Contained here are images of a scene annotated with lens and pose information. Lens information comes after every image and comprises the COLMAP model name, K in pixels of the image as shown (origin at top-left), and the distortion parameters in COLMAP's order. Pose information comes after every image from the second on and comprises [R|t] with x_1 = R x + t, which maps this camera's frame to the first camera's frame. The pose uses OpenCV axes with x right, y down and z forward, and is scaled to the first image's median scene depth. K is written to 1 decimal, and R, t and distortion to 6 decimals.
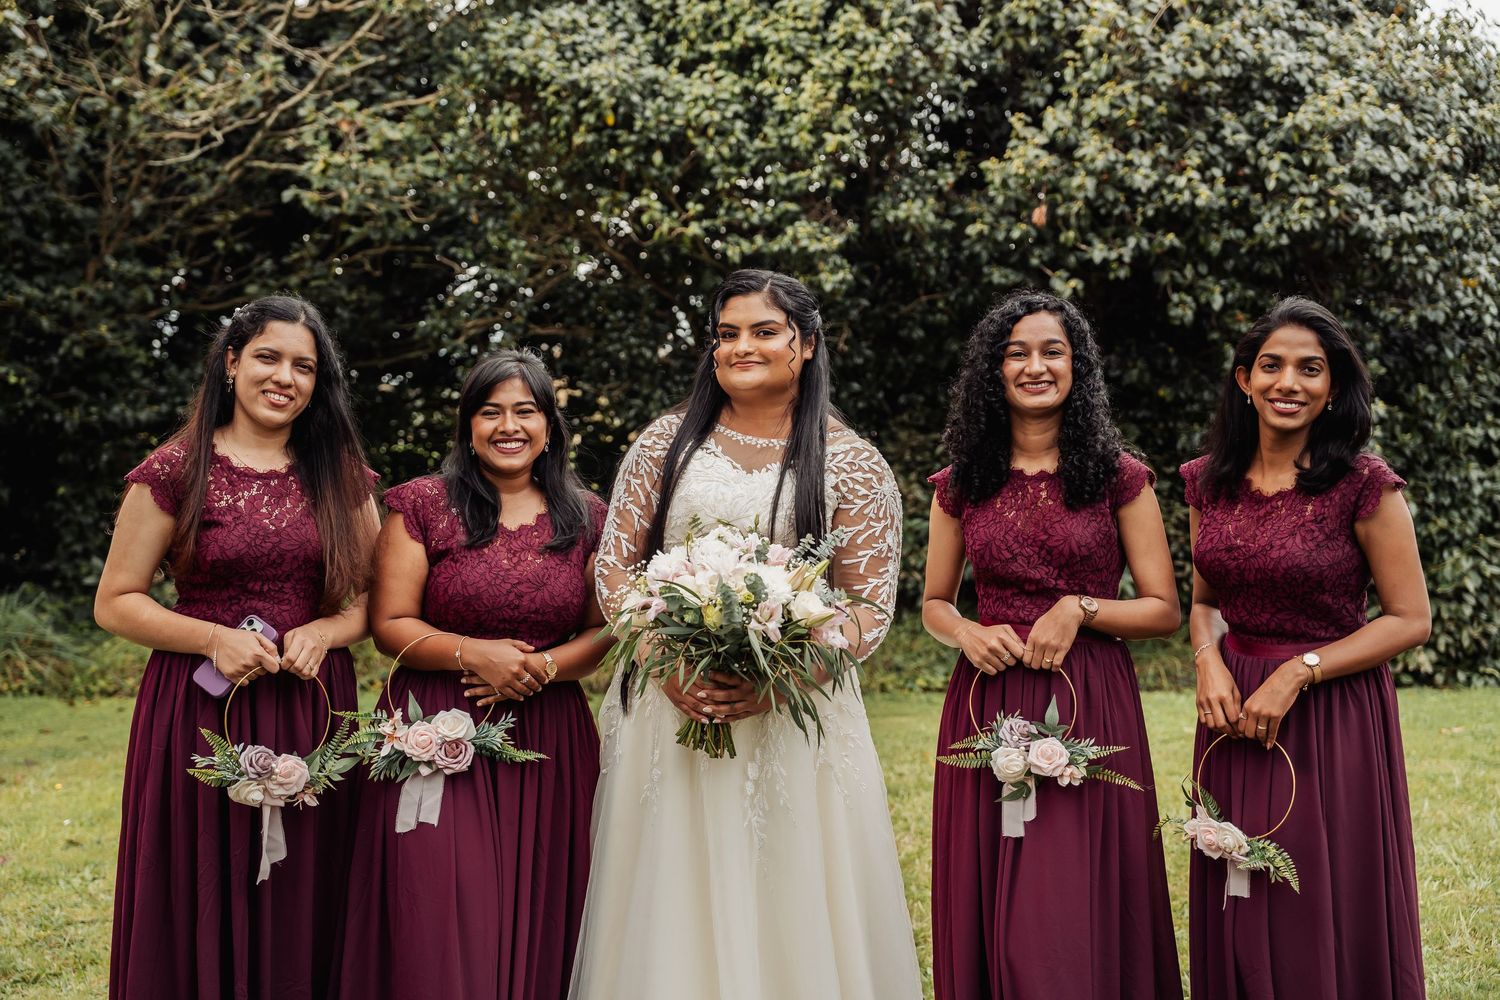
lens RADIAL K [[2018.0, 0, 756.1], [0, 2018.0, 511.3], [0, 0, 1]] dist [0.145937, 0.000000]
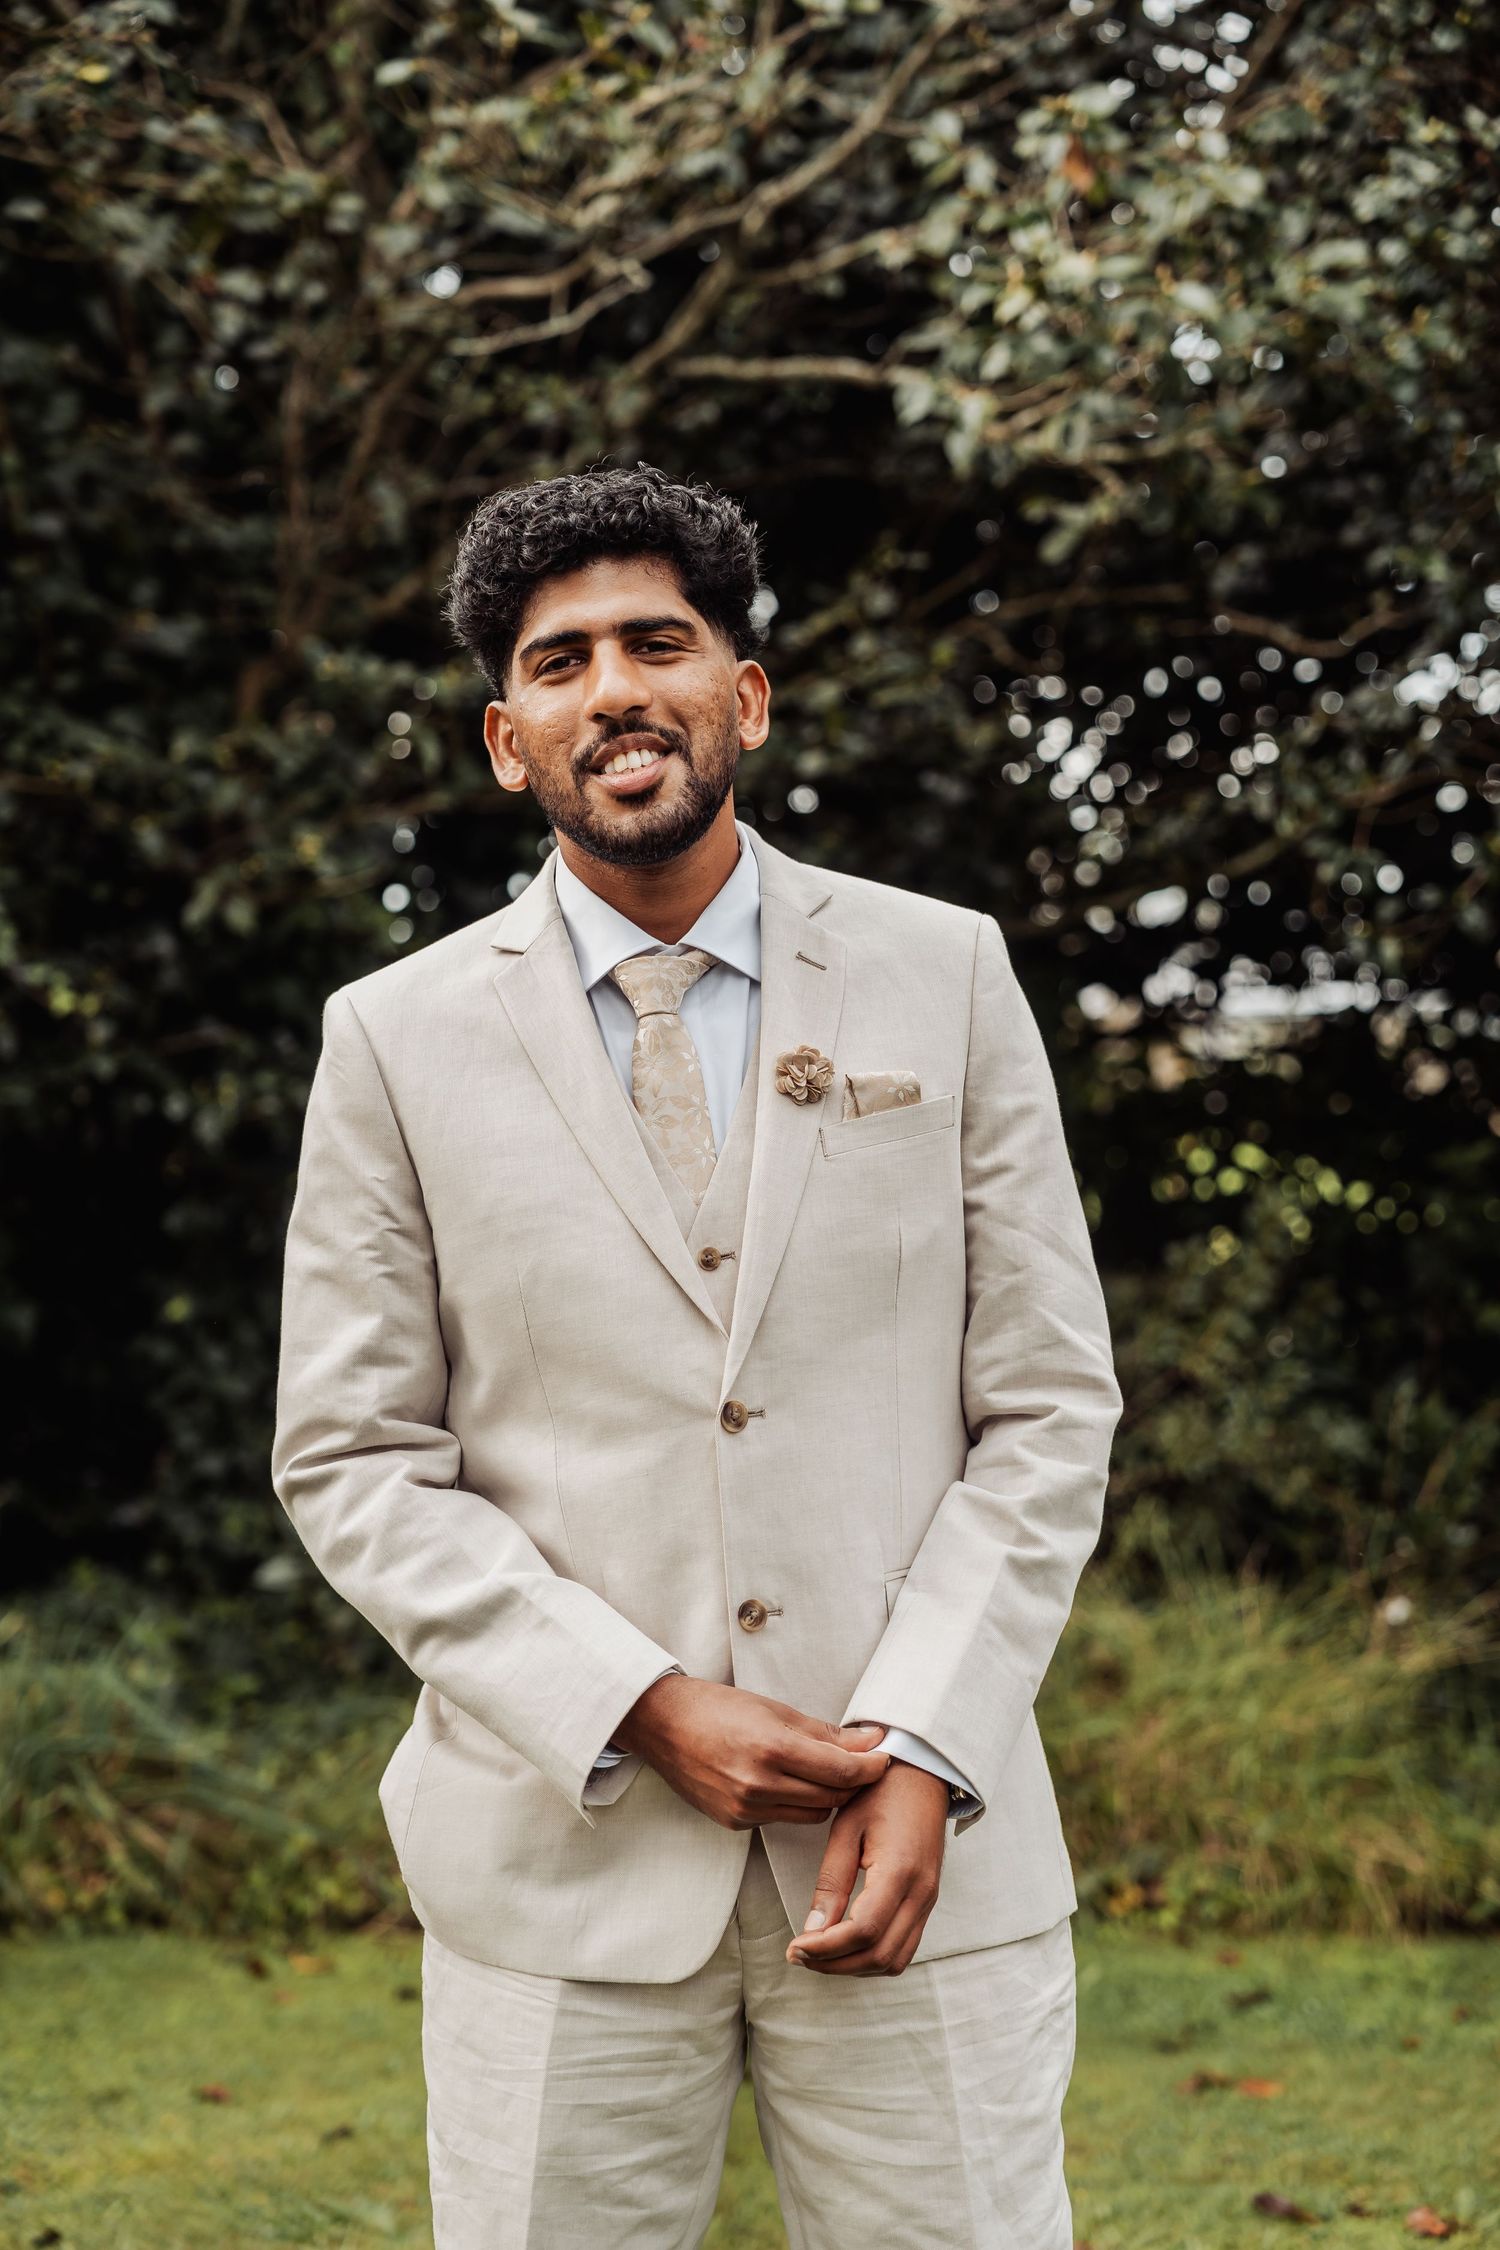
lens RADIAL K [[4117.9, 0, 751.8], [0, 4117.9, 1130.8], [0, 0, 1]] dist [0.328371, 0.000000]
pose [[0.990296, -0.022961, -0.137067, -0.164712], [0.018454, 0.999249, -0.034062, -0.017477], [0.137746, 0.031202, 0.989976, 0.349549]]
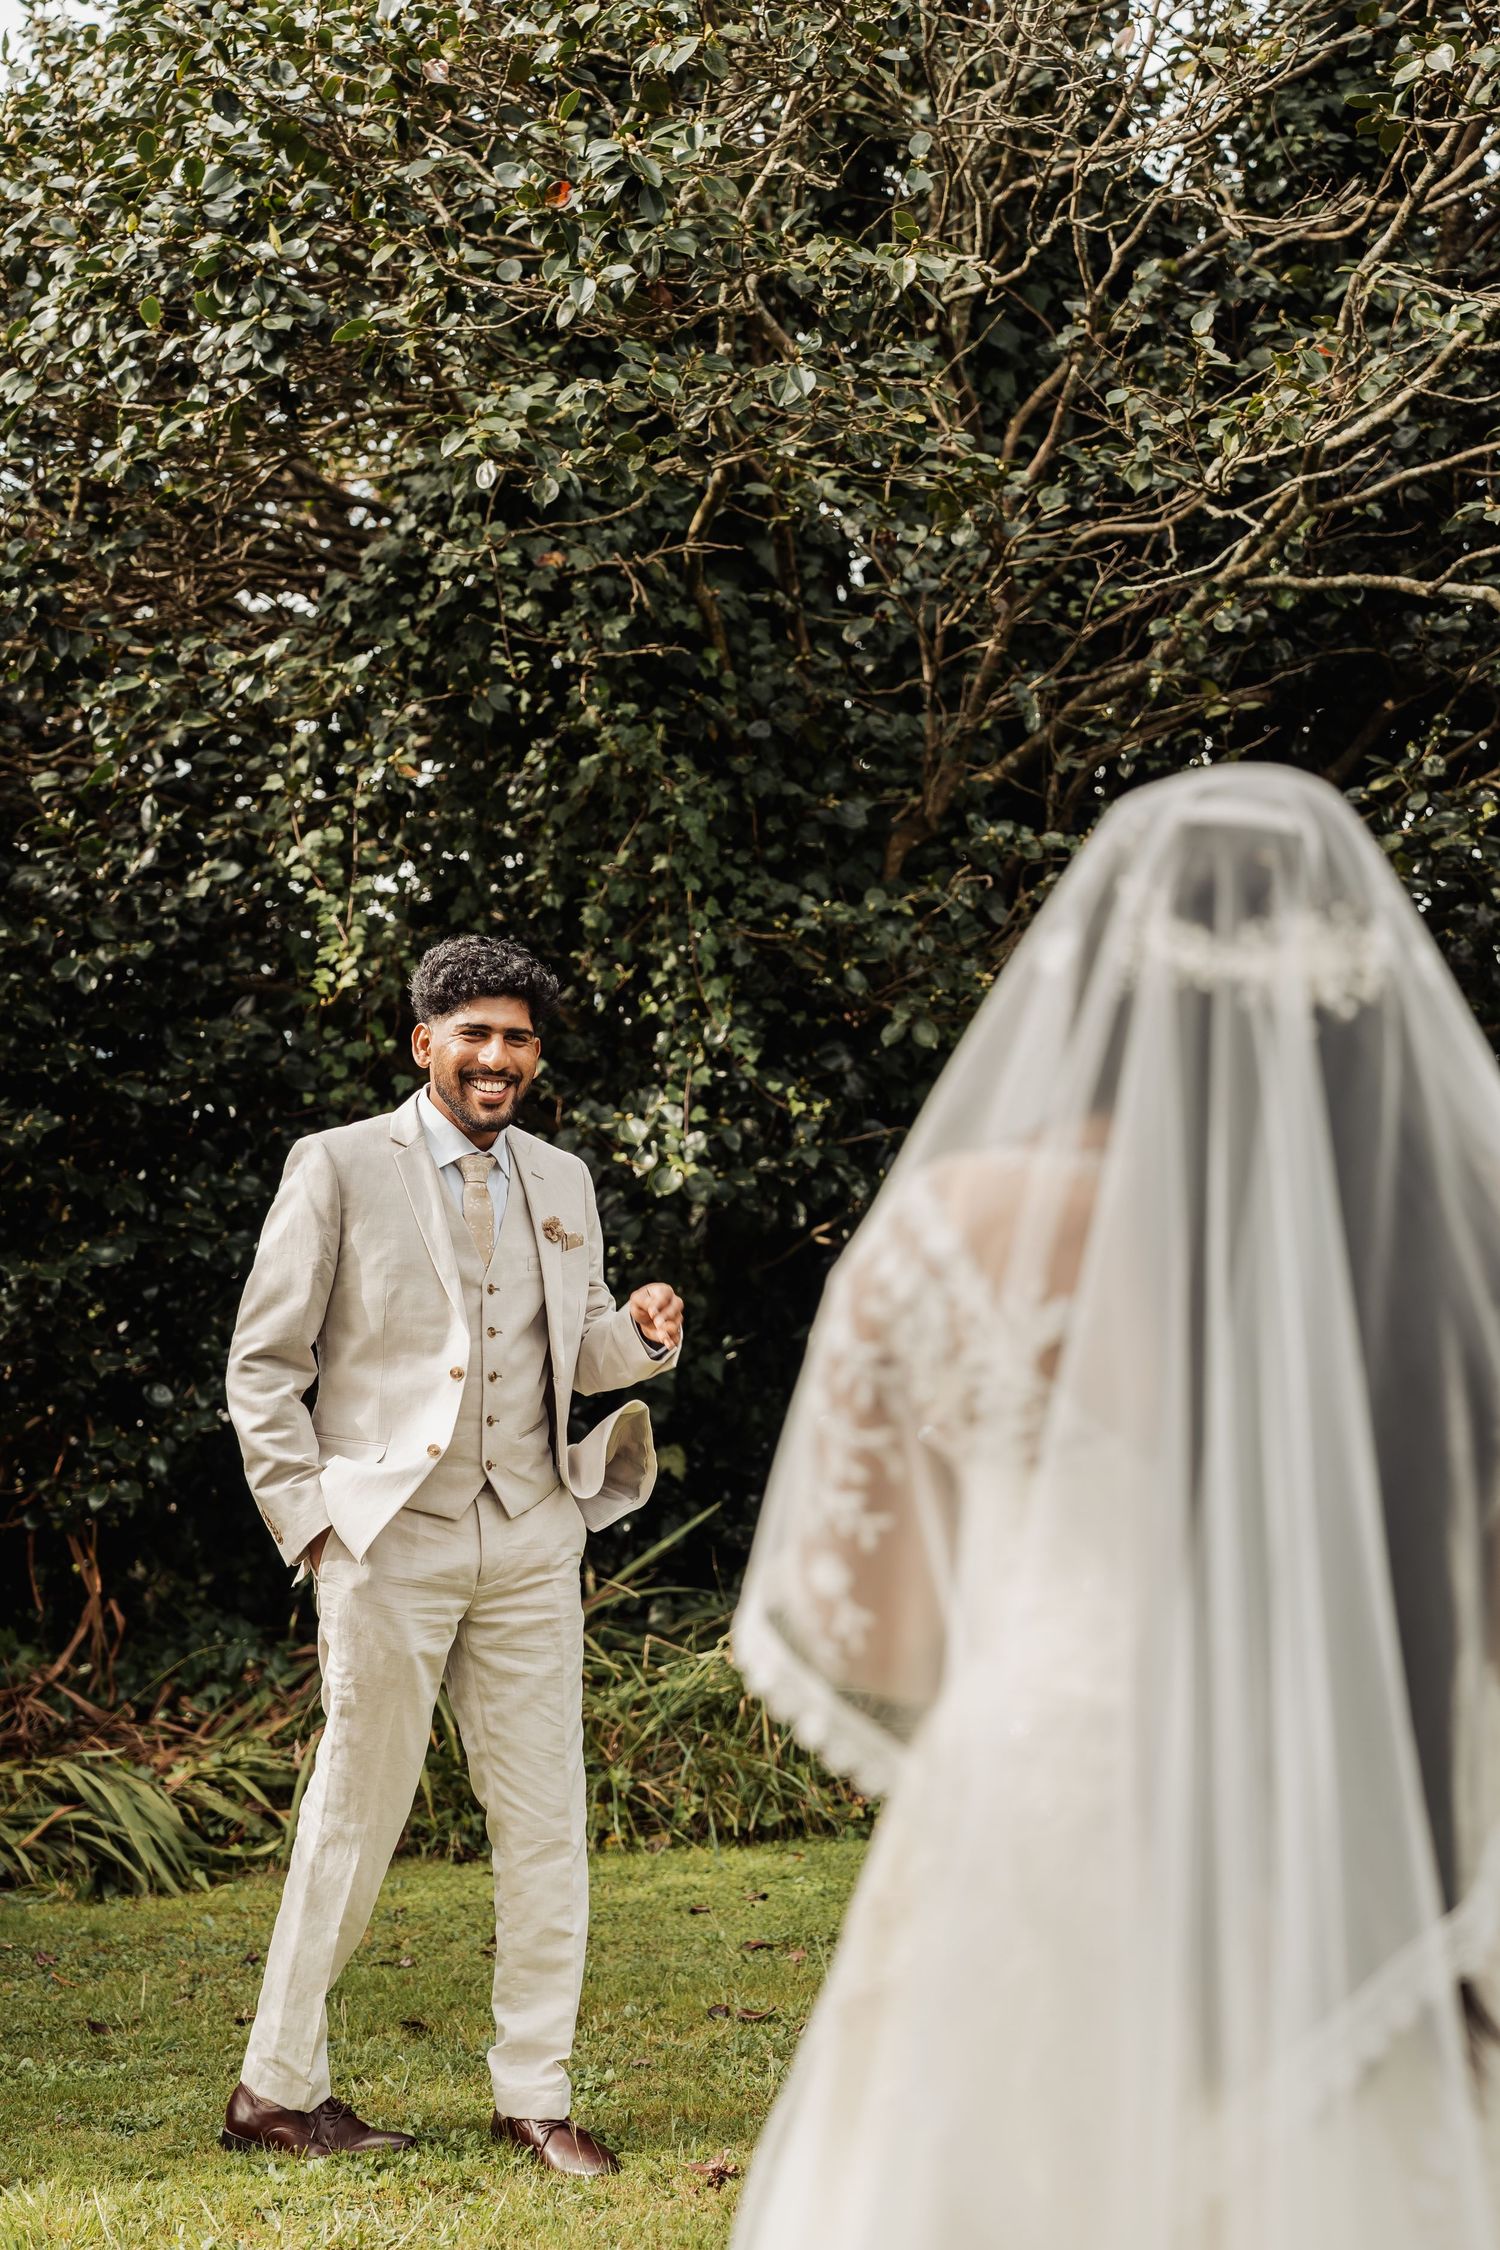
lens RADIAL K [[4243.8, 0, 748.4], [0, 4243.8, 1165.4], [0, 0, 1]] dist [0.282860, 0.000000]
pose [[0.984198, -0.046845, -0.170760, -0.238387], [0.039232, 0.998091, -0.047691, -0.009557], [0.172668, 0.040238, 0.984158, 0.113449]]
